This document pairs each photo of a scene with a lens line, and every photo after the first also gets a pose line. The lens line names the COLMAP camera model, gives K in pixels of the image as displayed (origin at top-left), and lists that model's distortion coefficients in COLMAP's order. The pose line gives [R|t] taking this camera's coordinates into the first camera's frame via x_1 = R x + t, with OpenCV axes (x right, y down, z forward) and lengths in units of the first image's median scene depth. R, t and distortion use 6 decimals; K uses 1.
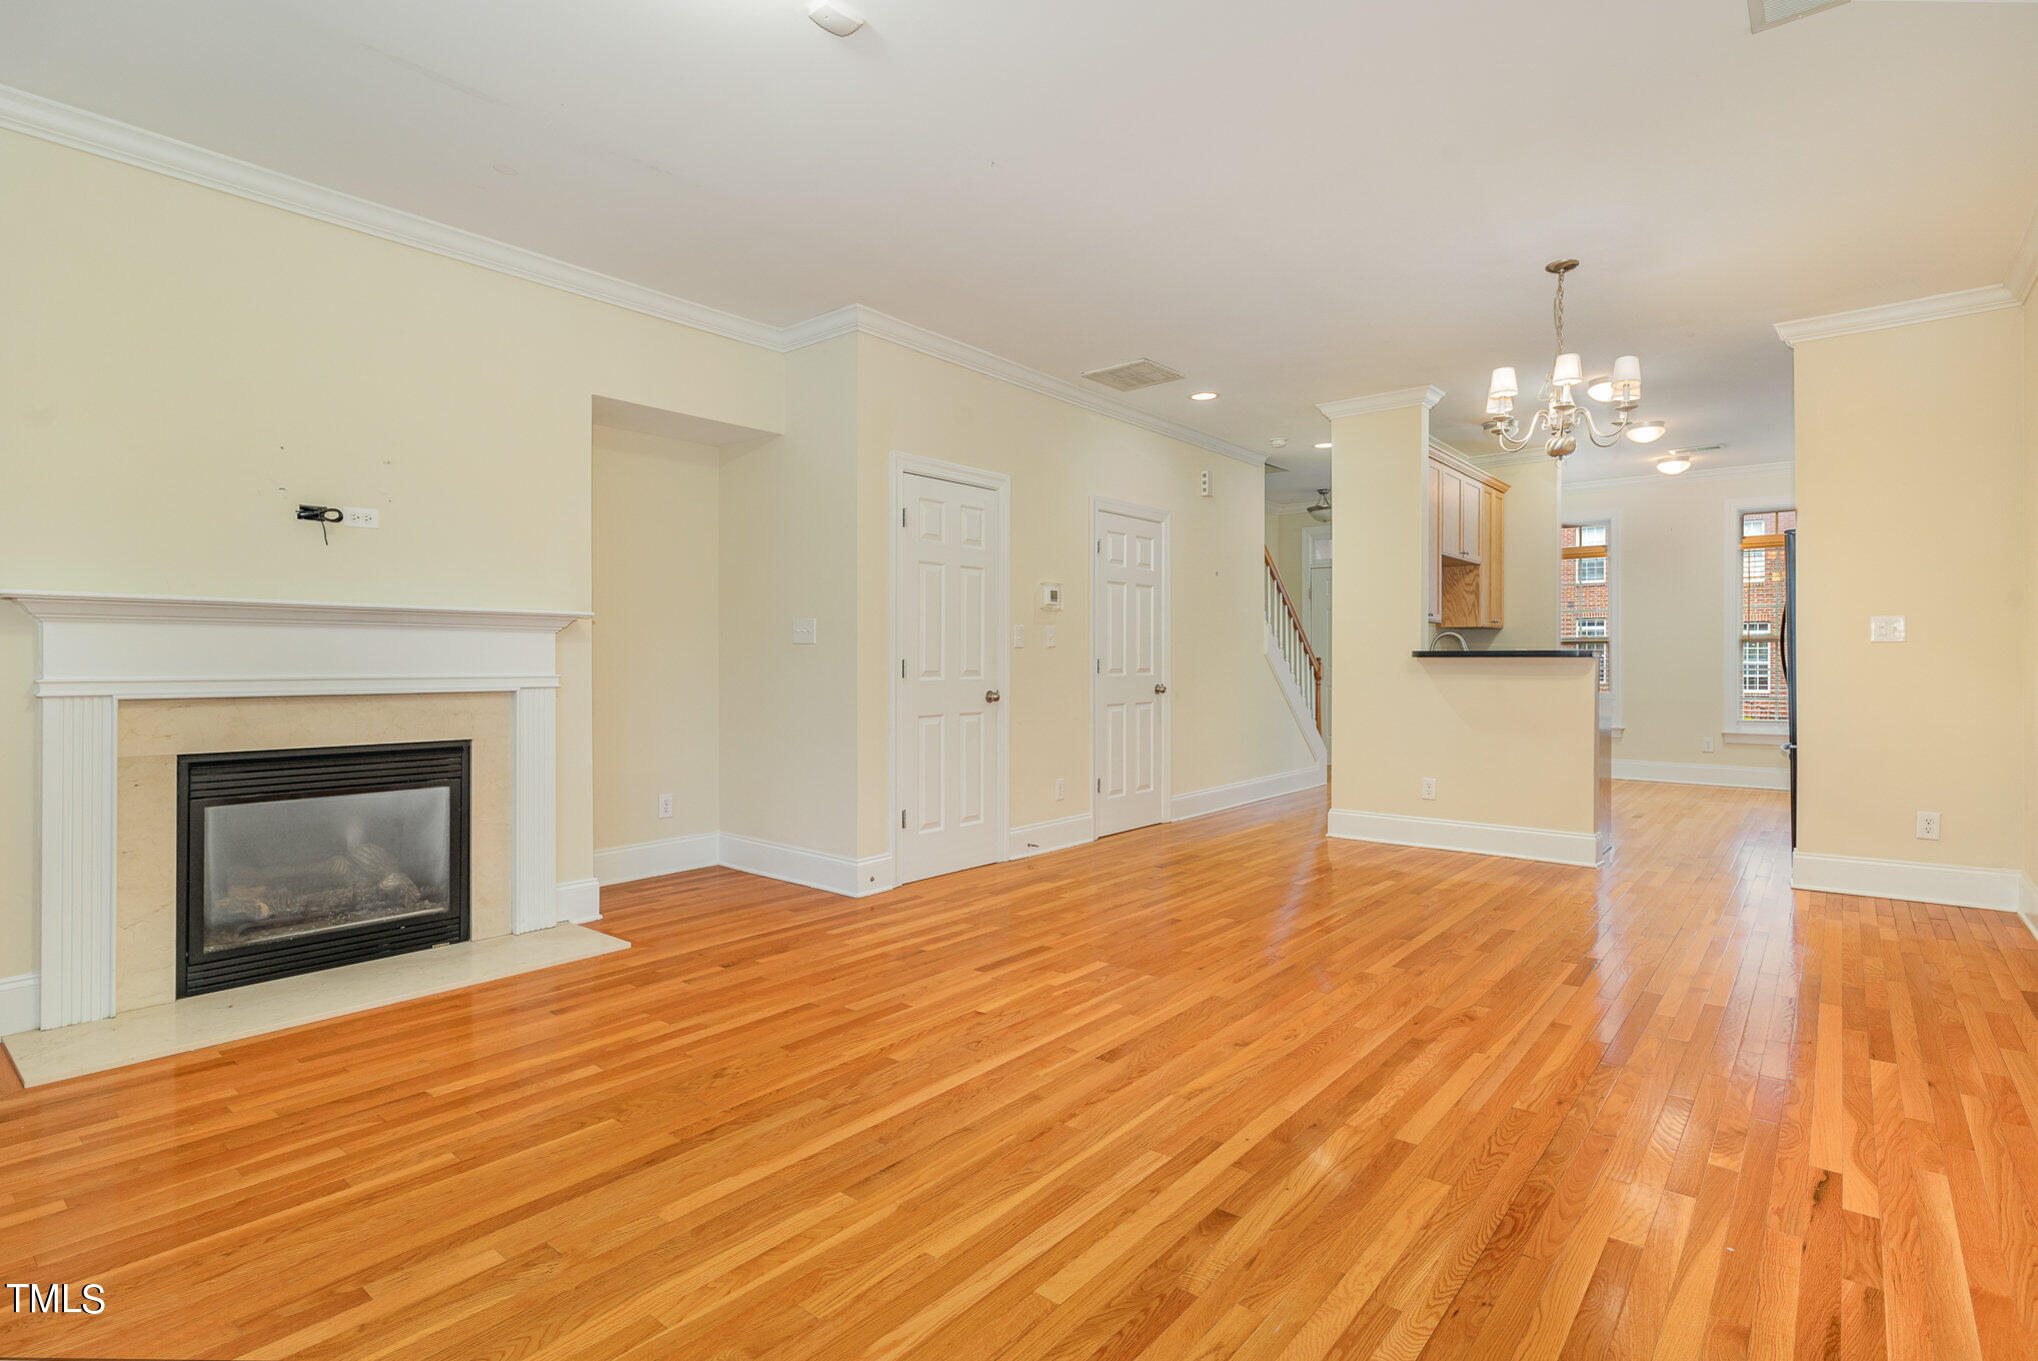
lens RADIAL K [[1017.9, 0, 1011.2], [0, 1017.9, 679.8], [0, 0, 1]] dist [-0.005973, 0.001065]
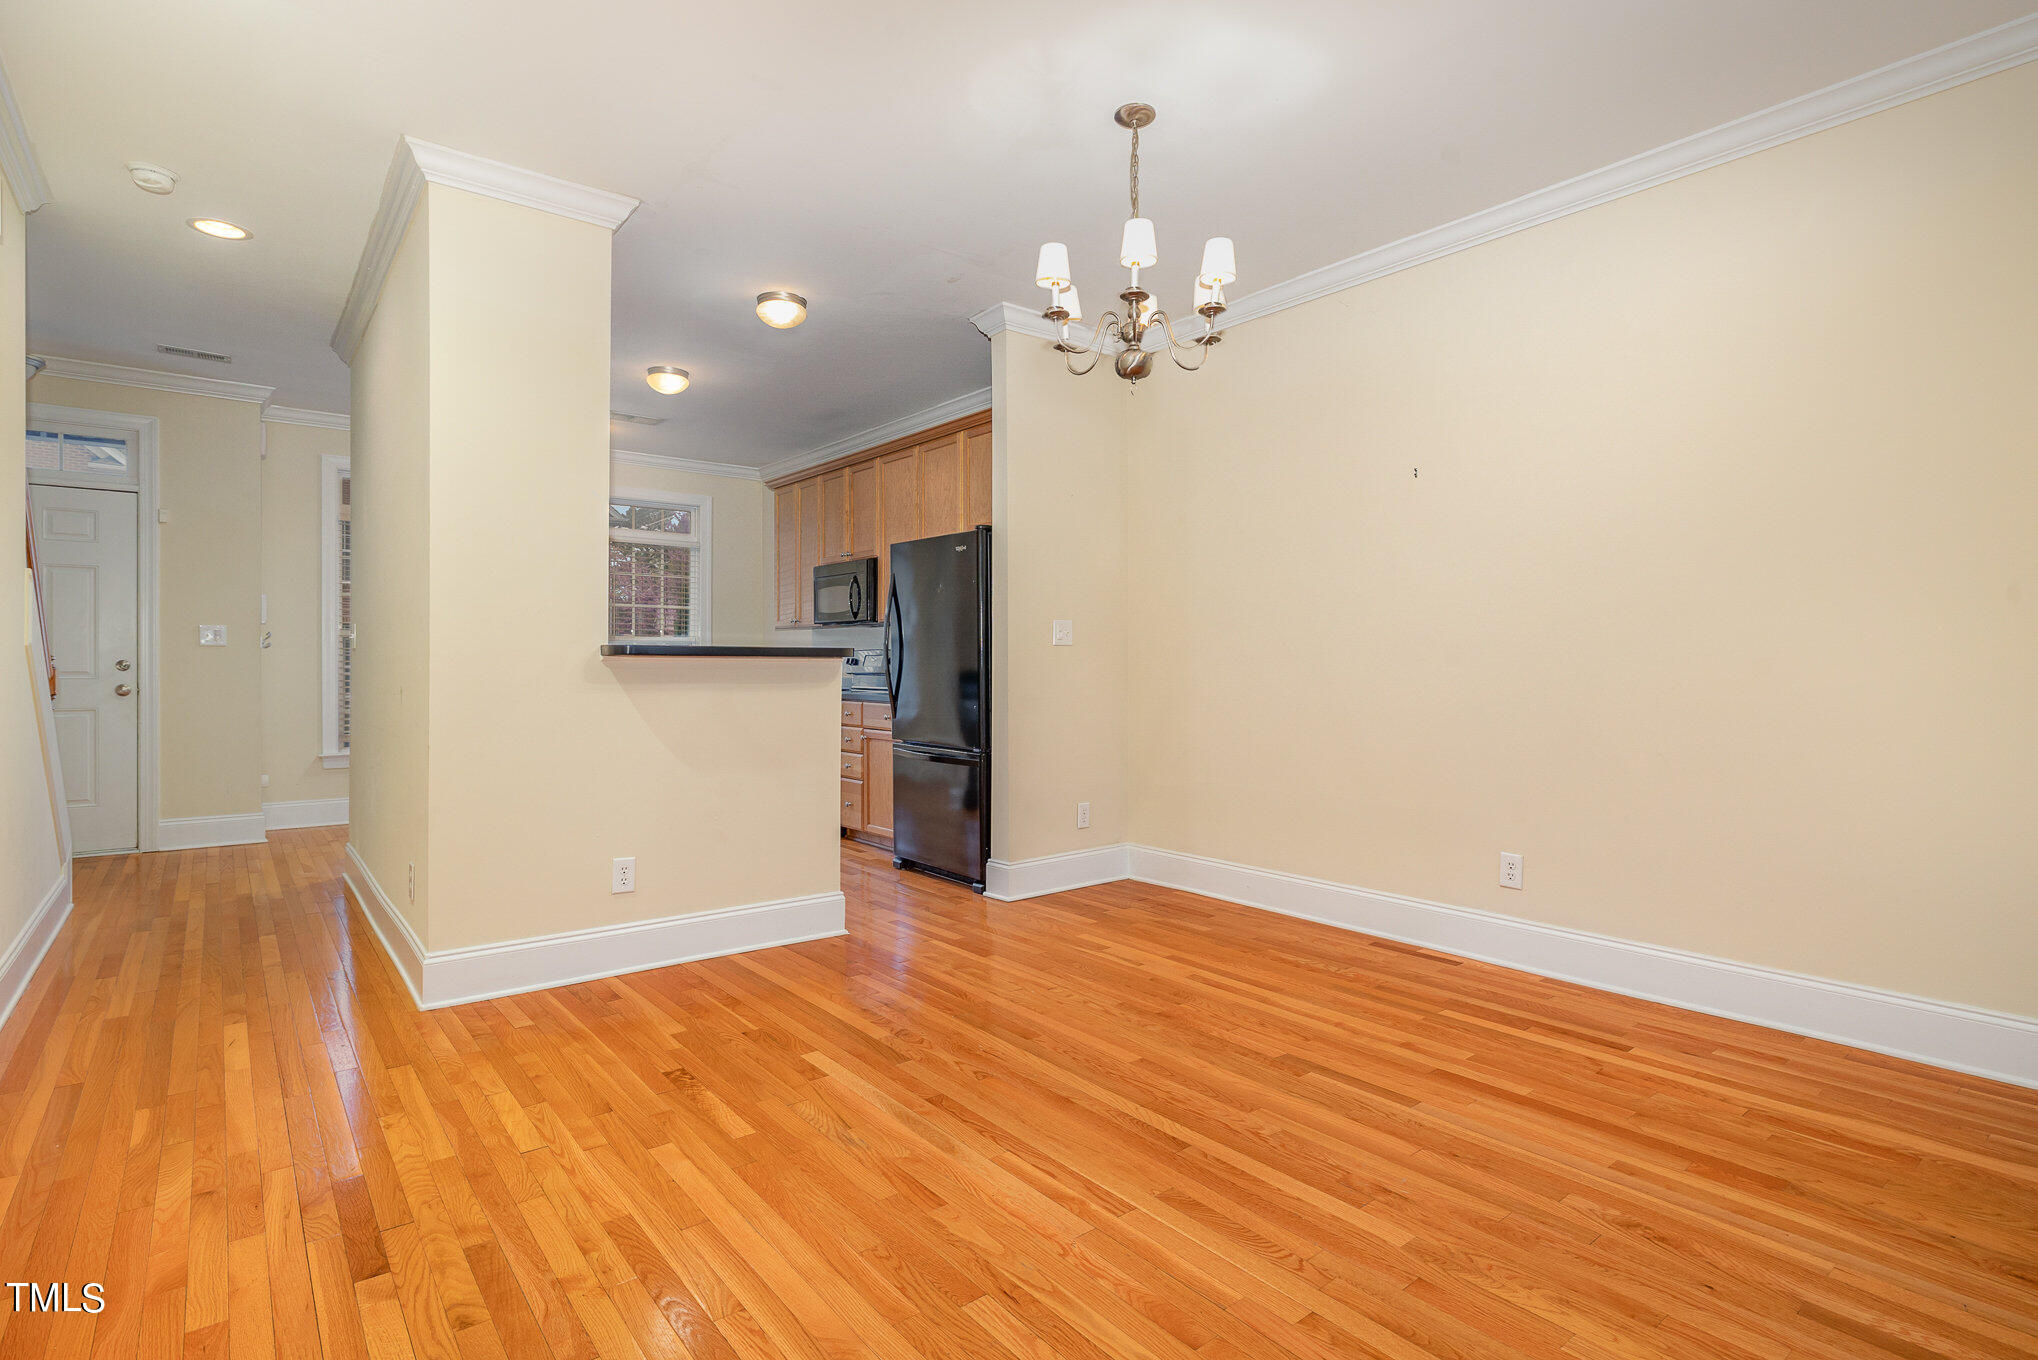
lens RADIAL K [[1017.9, 0, 1017.3], [0, 1017.9, 677.5], [0, 0, 1]] dist [-0.005973, 0.001065]
pose [[0.217606, -0.008441, 0.976000, -0.244055], [0.023045, 0.999728, 0.003508, -0.010602], [-0.975765, 0.021728, 0.217741, 1.323181]]
